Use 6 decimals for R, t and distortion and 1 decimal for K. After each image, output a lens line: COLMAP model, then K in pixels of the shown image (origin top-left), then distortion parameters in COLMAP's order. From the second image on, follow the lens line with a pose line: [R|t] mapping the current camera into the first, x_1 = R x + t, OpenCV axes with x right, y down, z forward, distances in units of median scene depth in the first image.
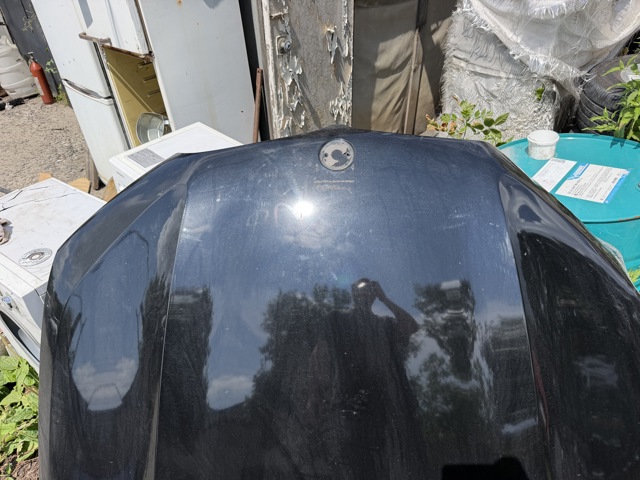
lens RADIAL K [[441.8, 0, 321.8], [0, 441.8, 239.0], [0, 0, 1]] dist [-0.020368, -0.006032]
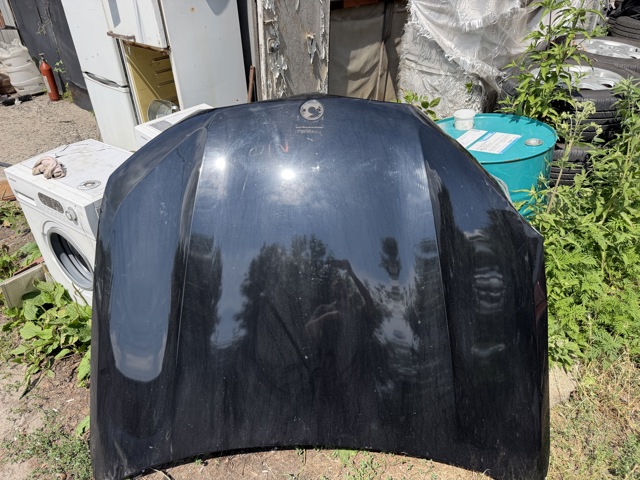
lens RADIAL K [[441.8, 0, 319.6], [0, 441.8, 241.2], [0, 0, 1]] dist [-0.020368, -0.006032]
pose [[0.999022, 0.016669, 0.040951, 0.004178], [-0.015095, 0.999146, -0.038459, 0.175078], [-0.041557, 0.037804, 0.998421, -0.259625]]
